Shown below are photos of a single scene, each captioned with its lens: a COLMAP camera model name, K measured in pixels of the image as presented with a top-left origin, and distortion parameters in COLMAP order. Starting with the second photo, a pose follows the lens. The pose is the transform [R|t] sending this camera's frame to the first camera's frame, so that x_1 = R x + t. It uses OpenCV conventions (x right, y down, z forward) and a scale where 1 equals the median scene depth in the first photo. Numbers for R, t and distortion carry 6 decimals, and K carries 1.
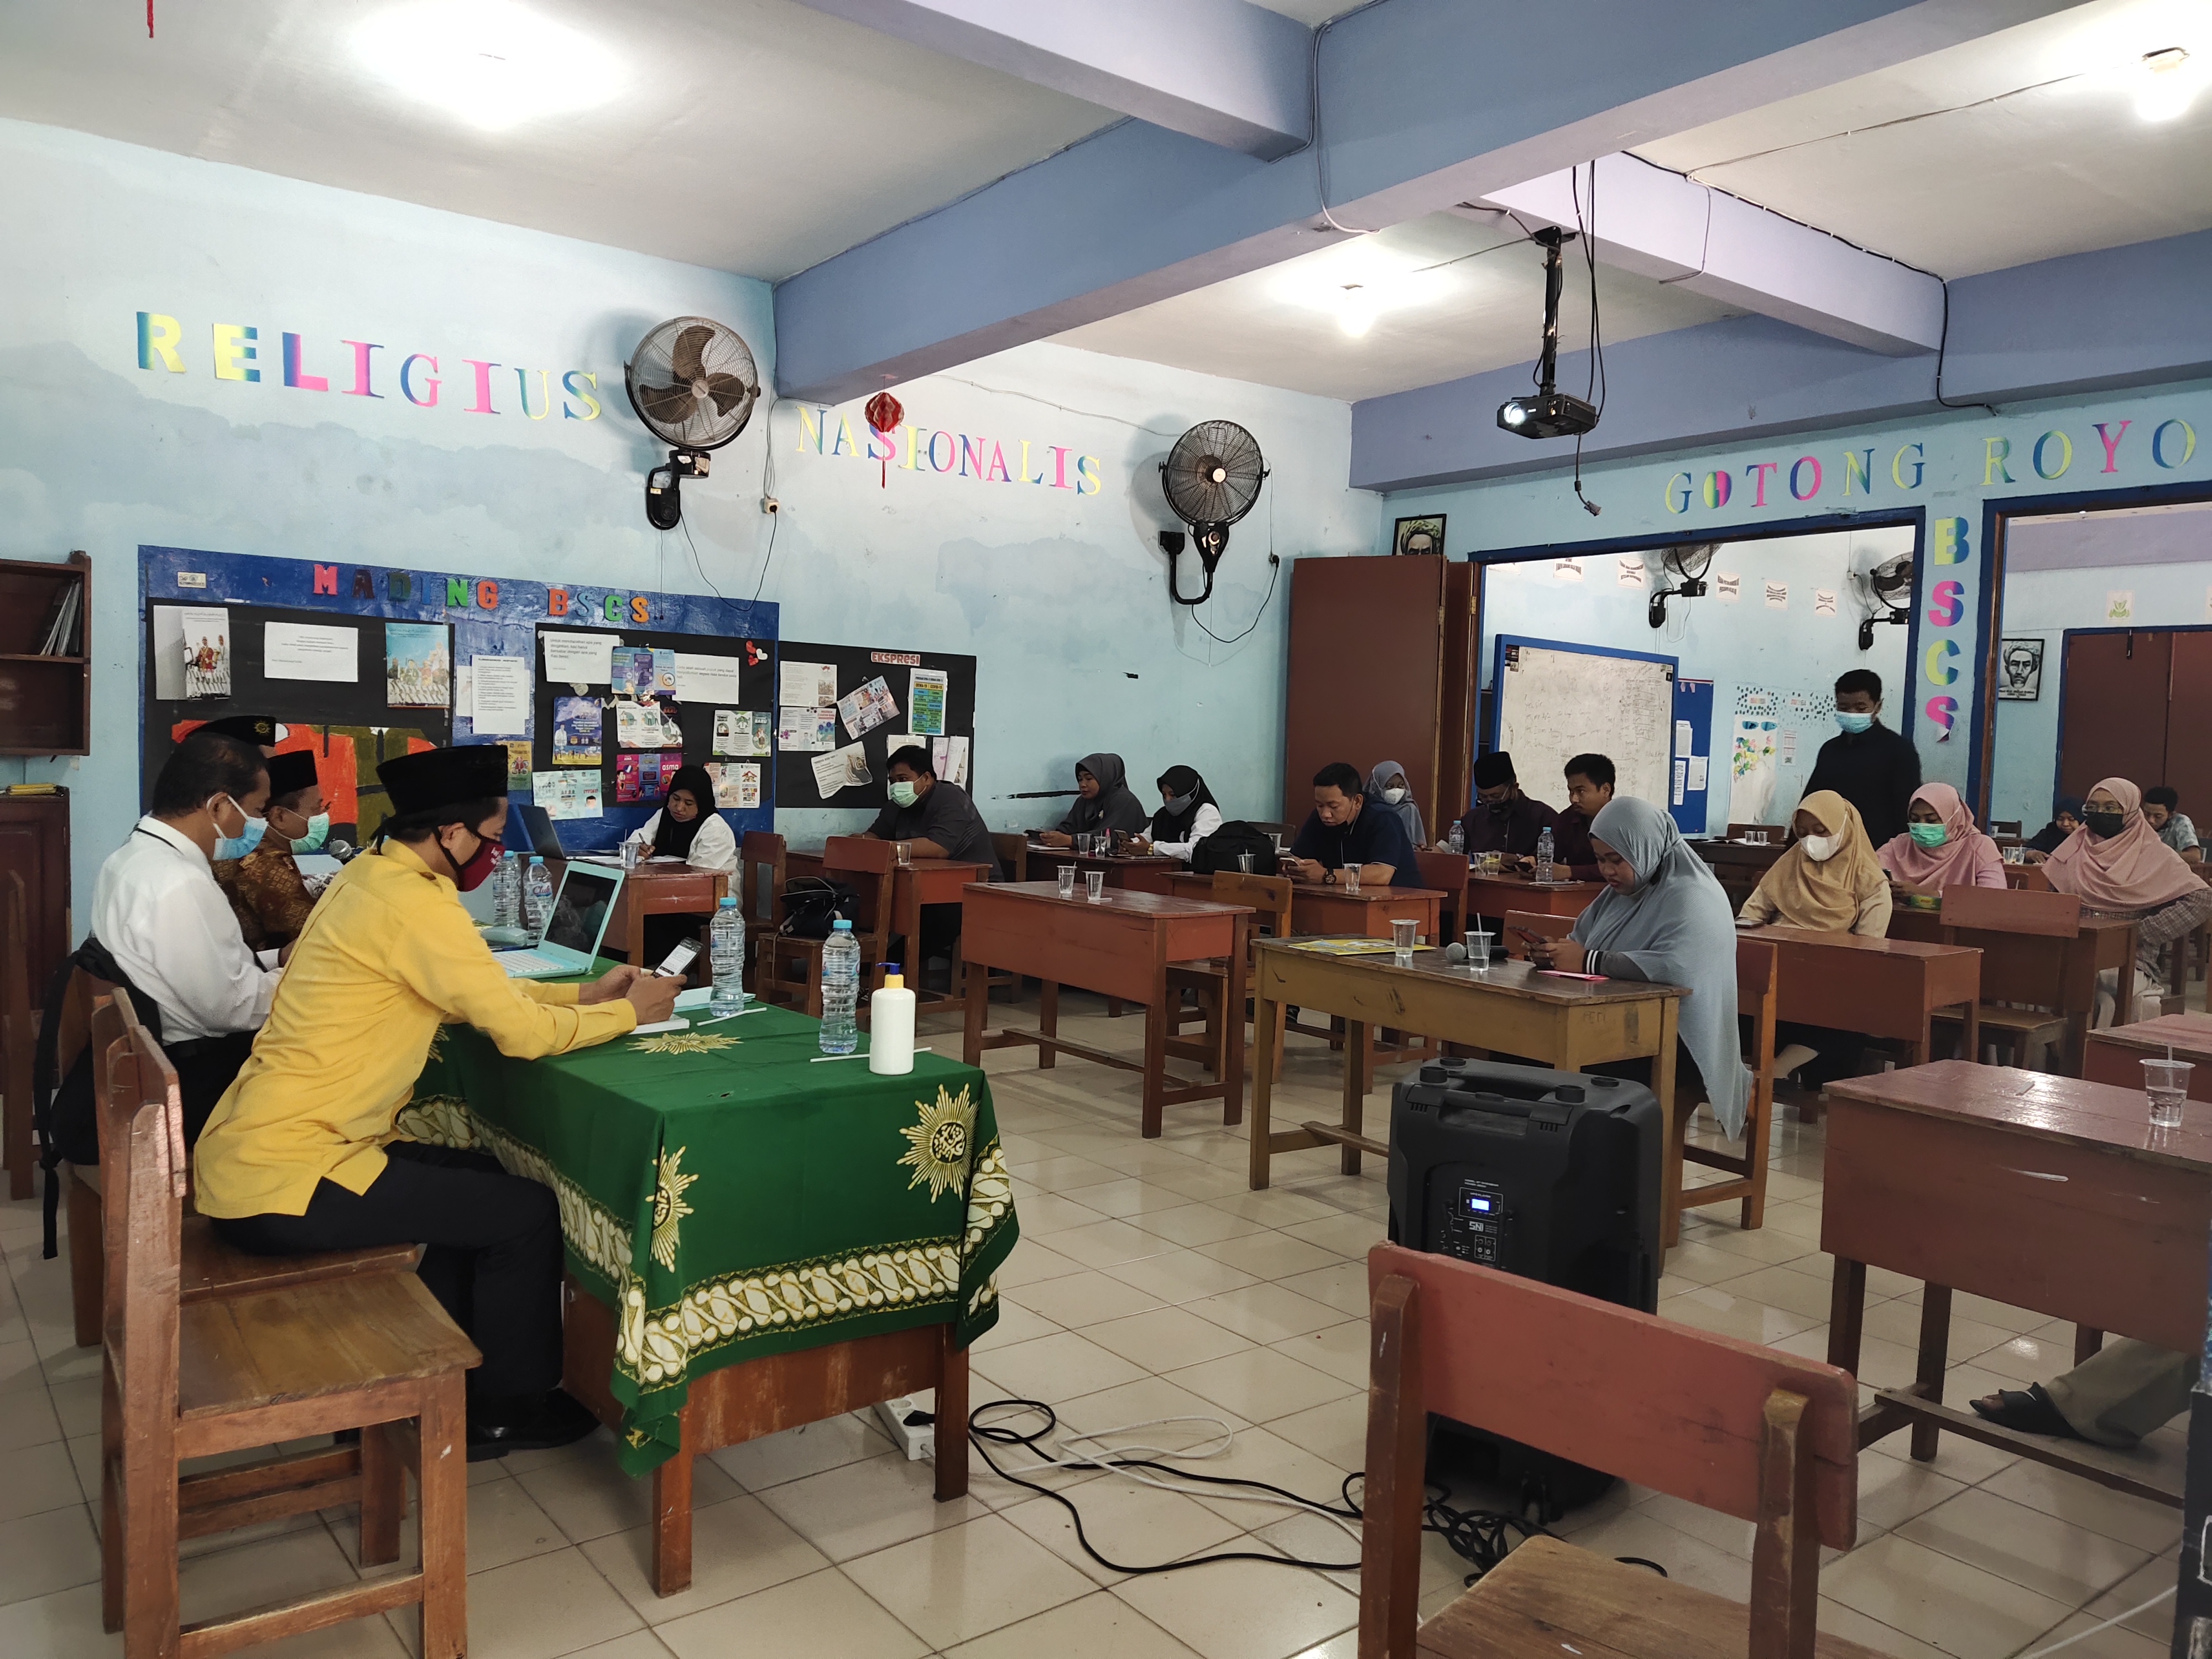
lens RADIAL K [[1634.7, 0, 1107.9], [0, 1634.7, 834.3], [0, 0, 1]] dist [0.121903, -0.167560]
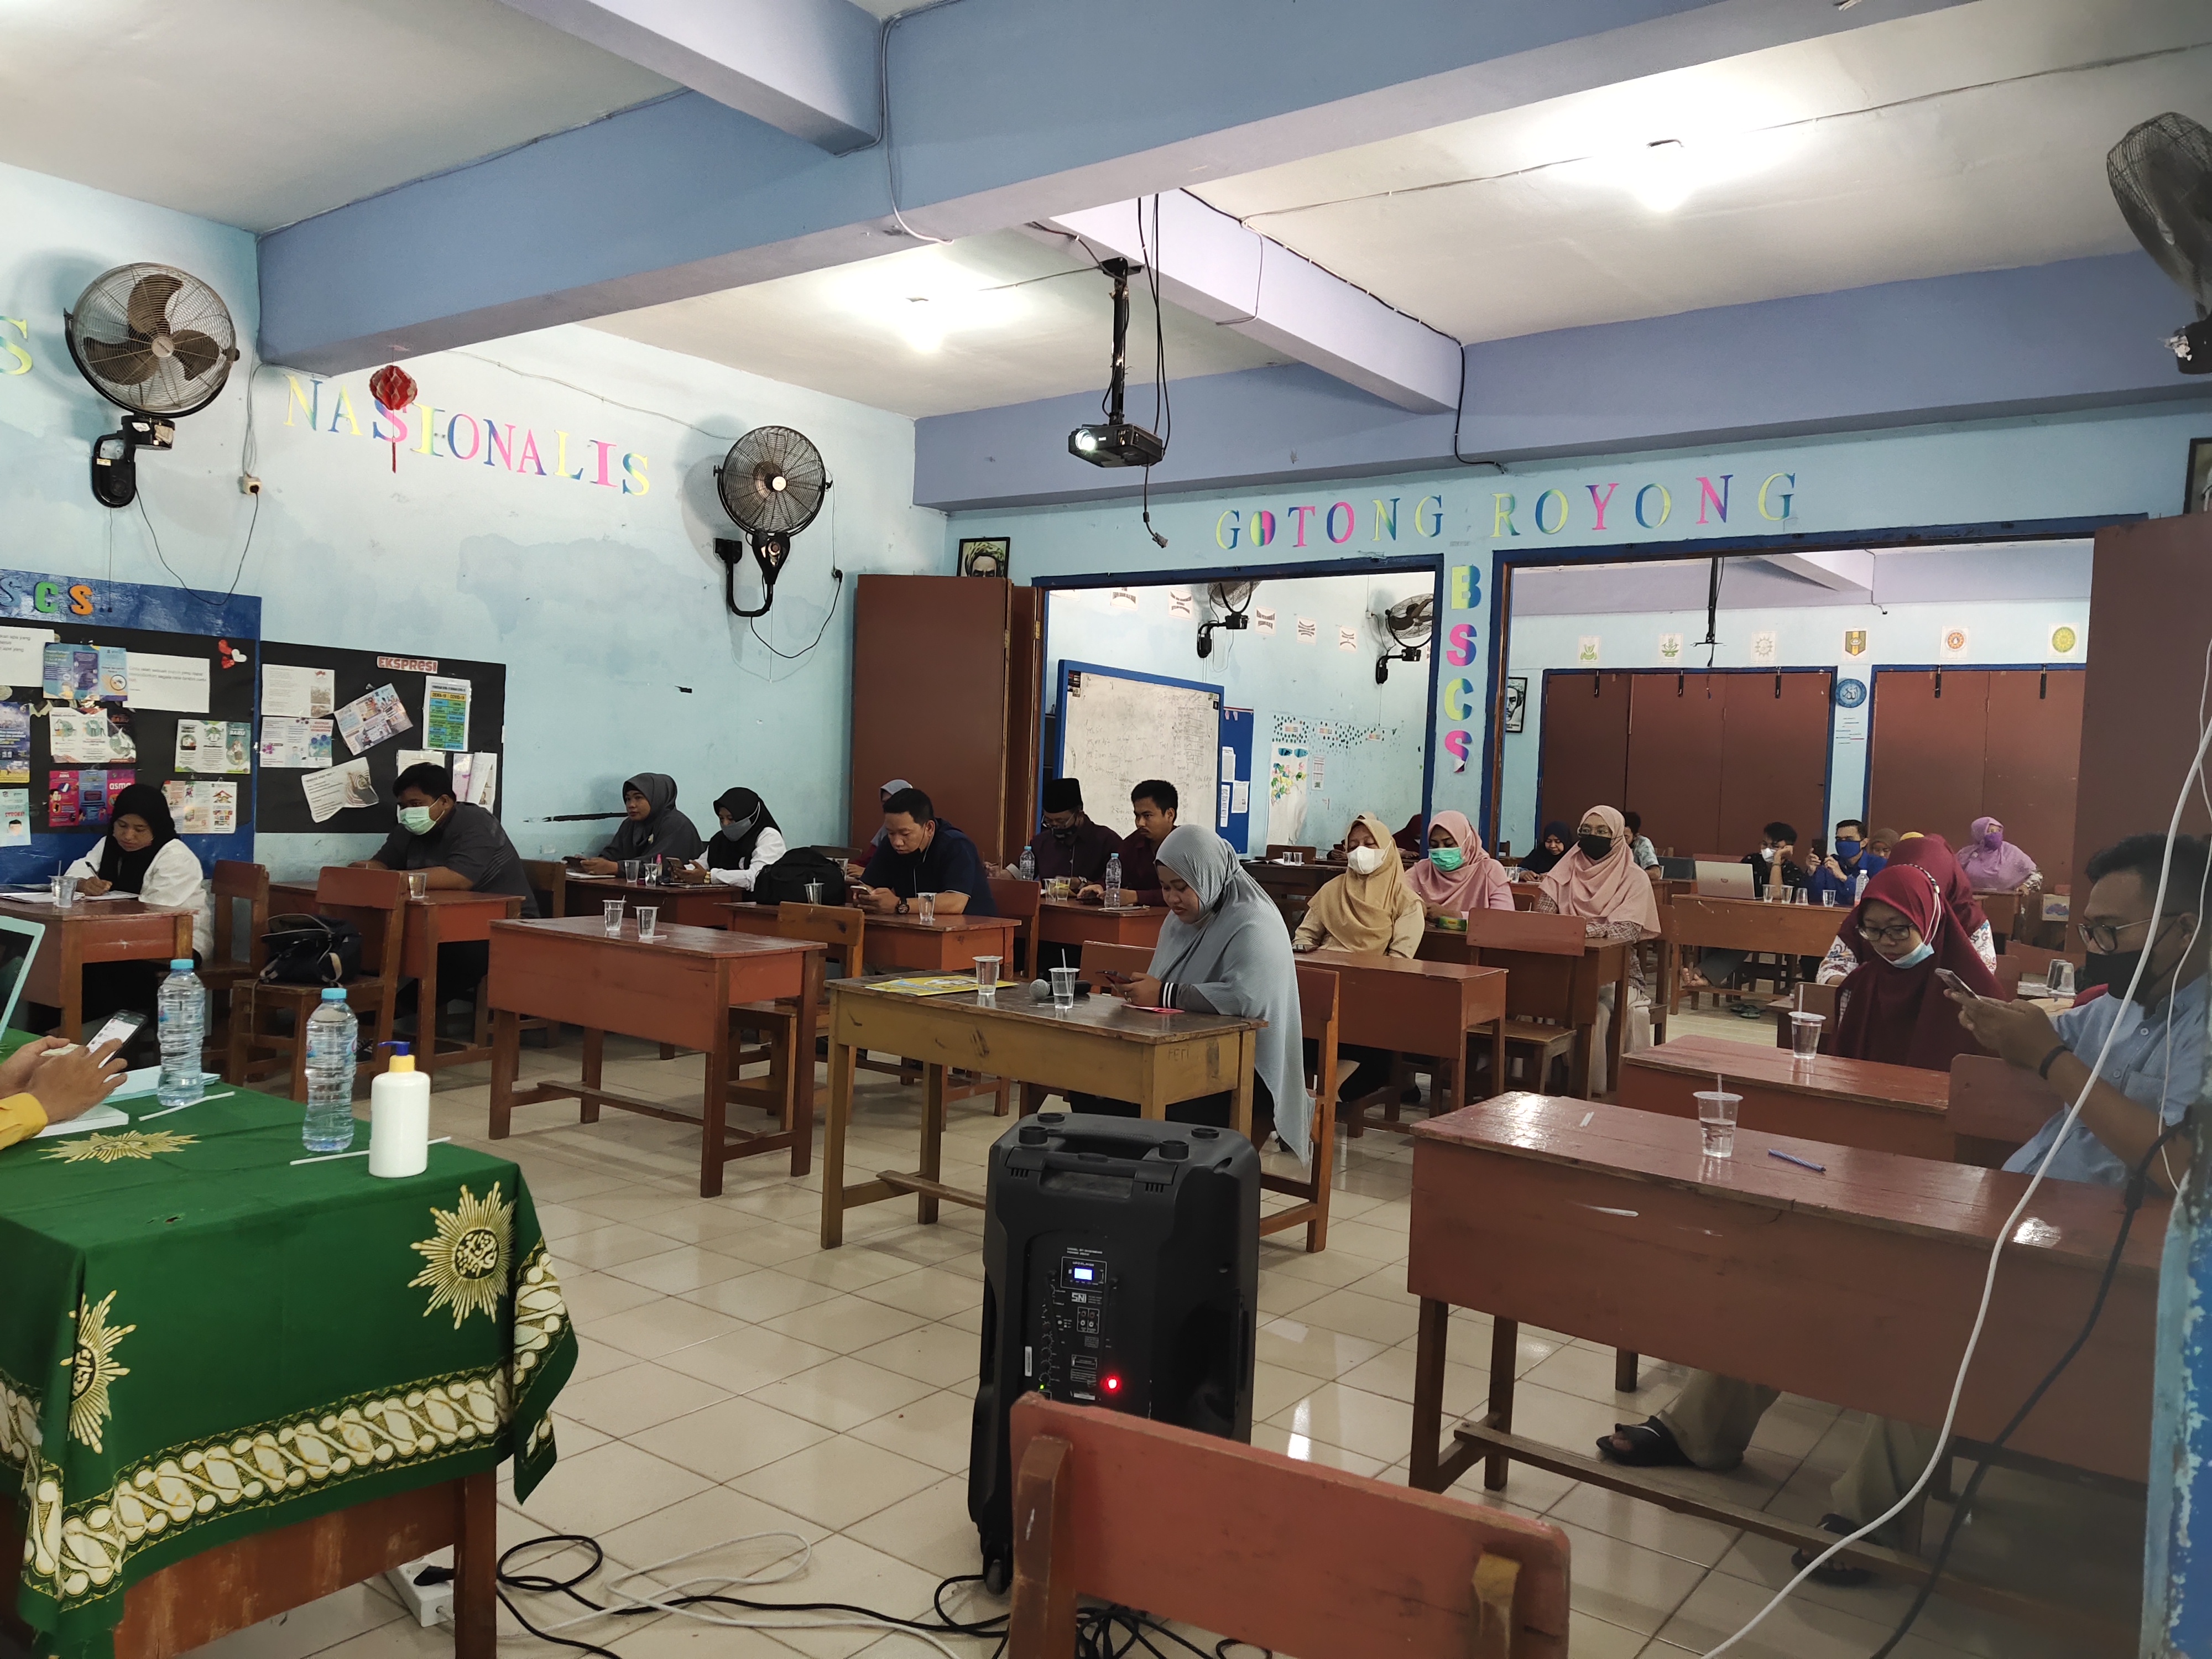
lens RADIAL K [[1634.7, 0, 1107.9], [0, 1634.7, 834.3], [0, 0, 1]] dist [0.121903, -0.167560]
pose [[0.963914, 0.000036, 0.266214, -0.004013], [0.002545, 0.999953, -0.009348, -0.006567], [-0.266202, 0.009688, 0.963868, 0.035891]]
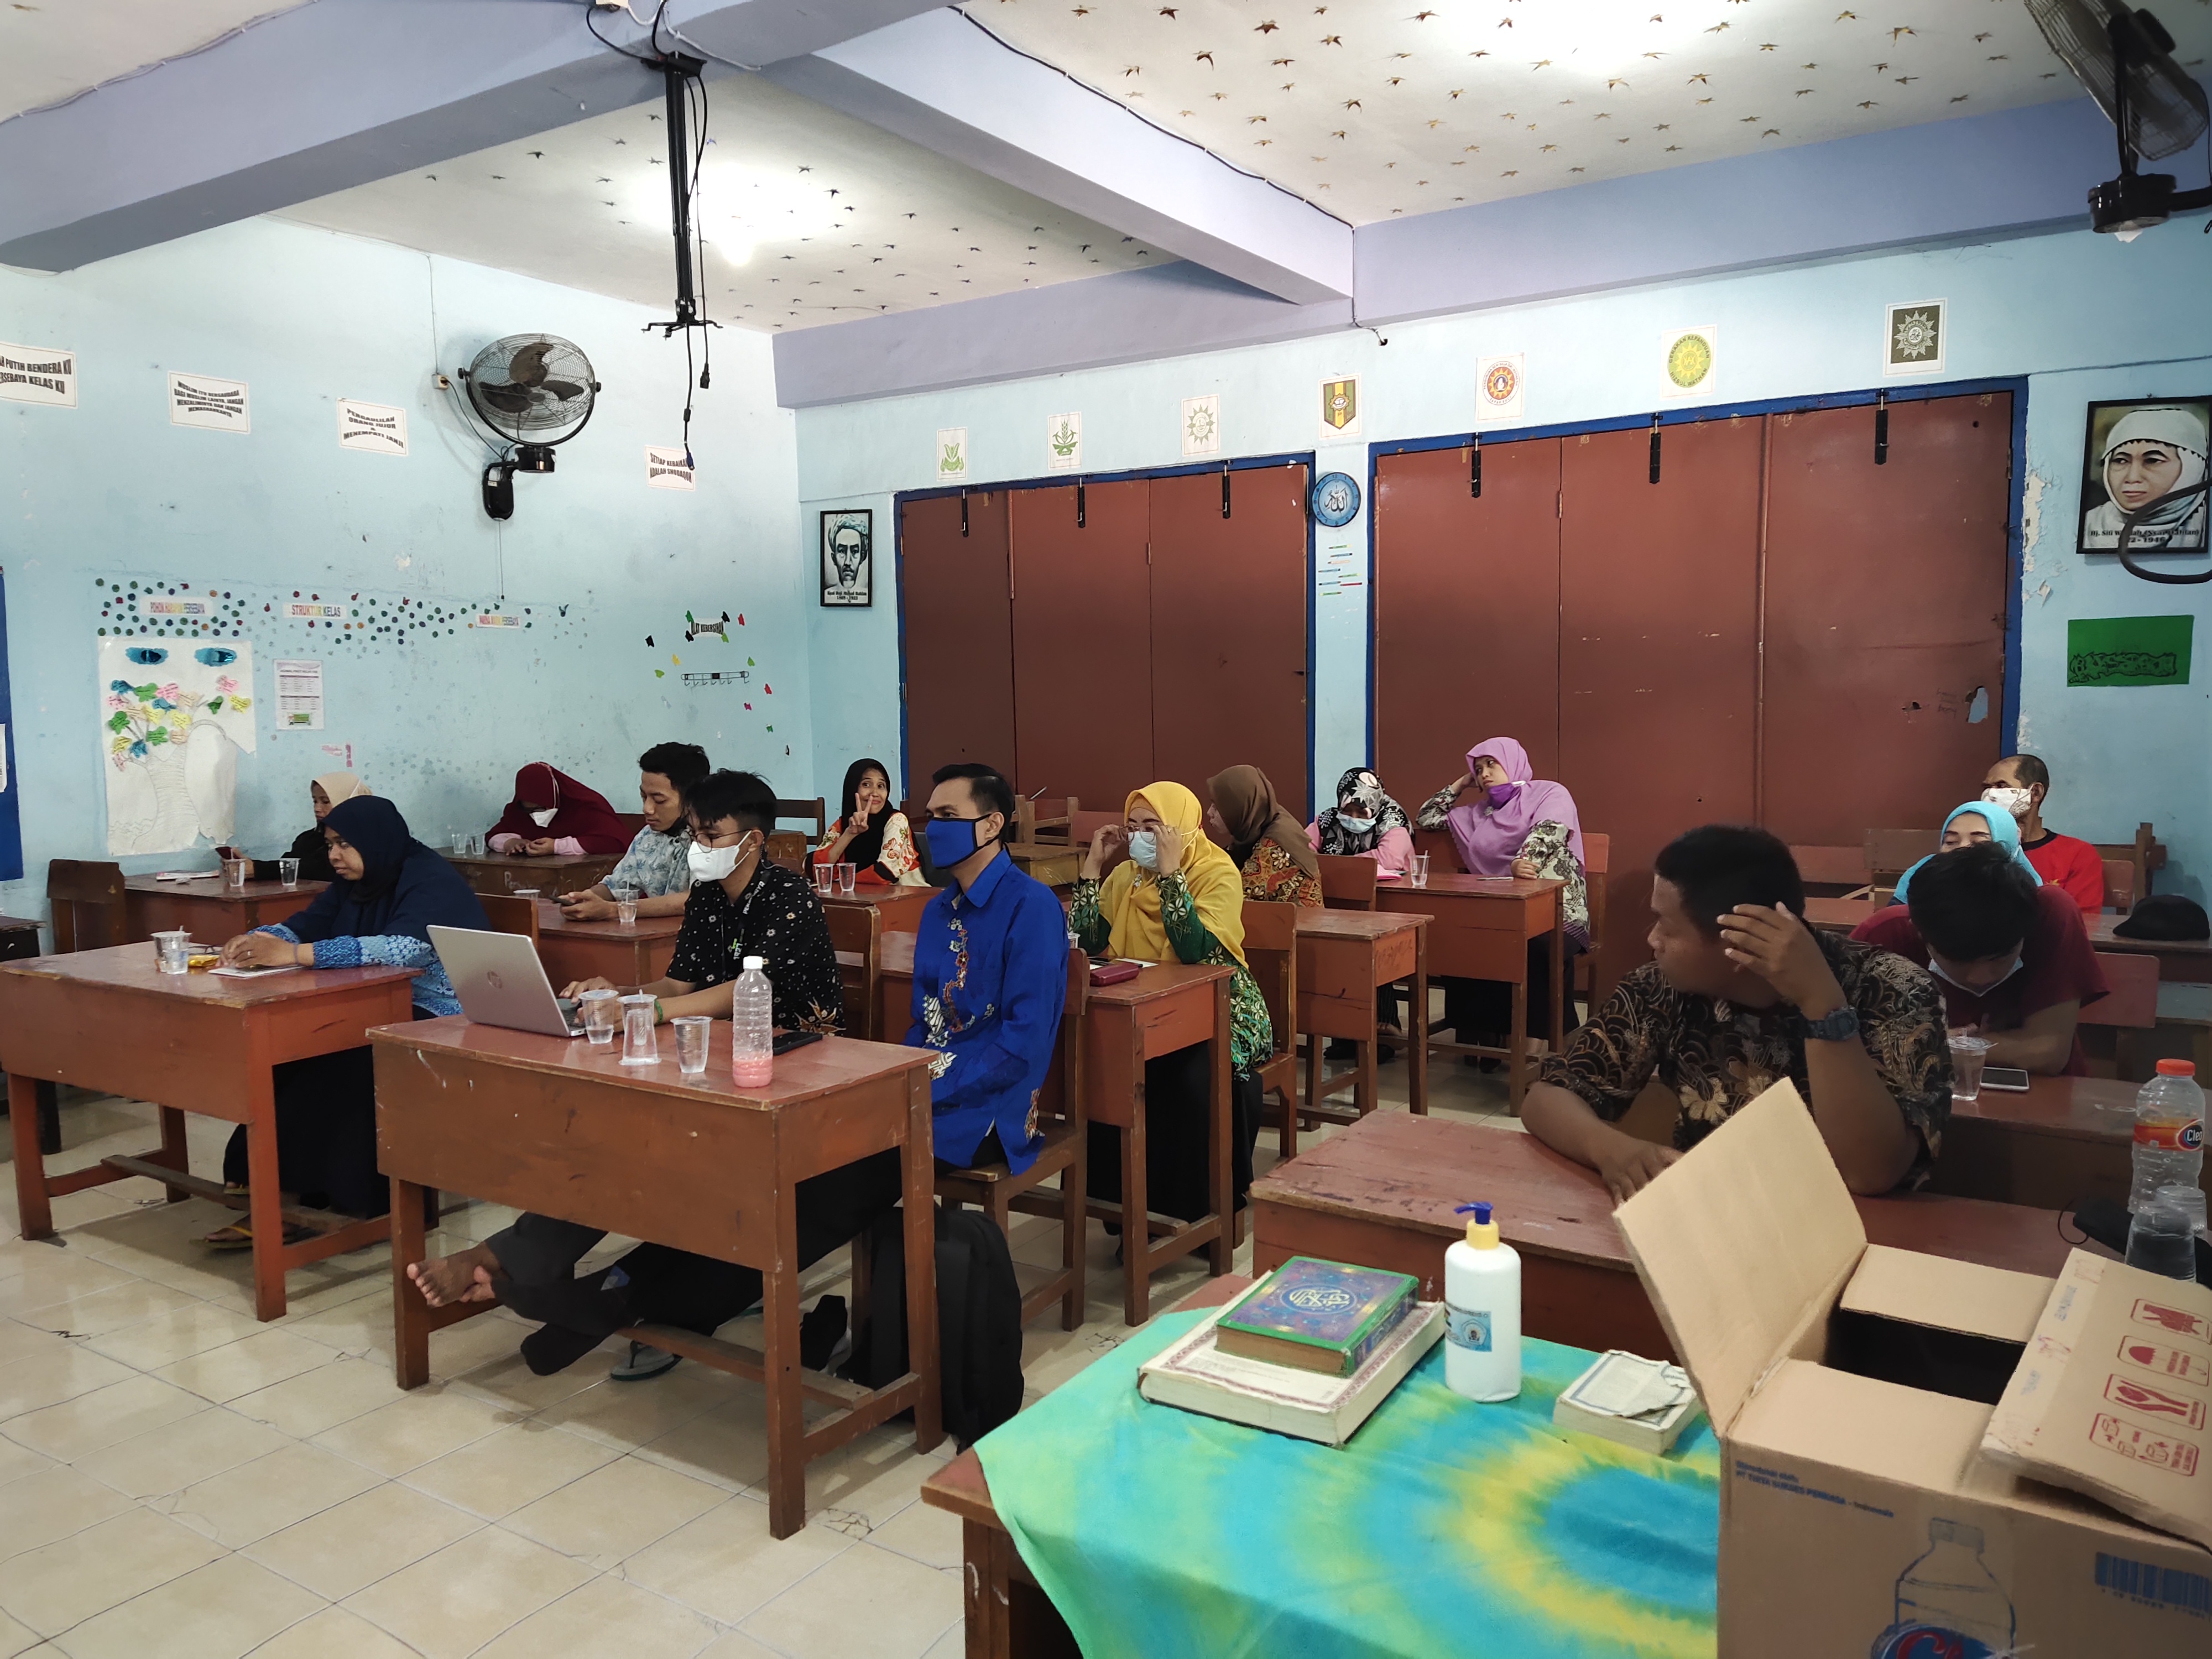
lens RADIAL K [[1634.7, 0, 1107.9], [0, 1634.7, 834.3], [0, 0, 1]] dist [0.121903, -0.167560]
pose [[0.944037, -0.068782, 0.322587, 0.962205], [0.056847, 0.997309, 0.046288, -0.035644], [-0.324903, -0.025359, 0.945407, 0.814913]]
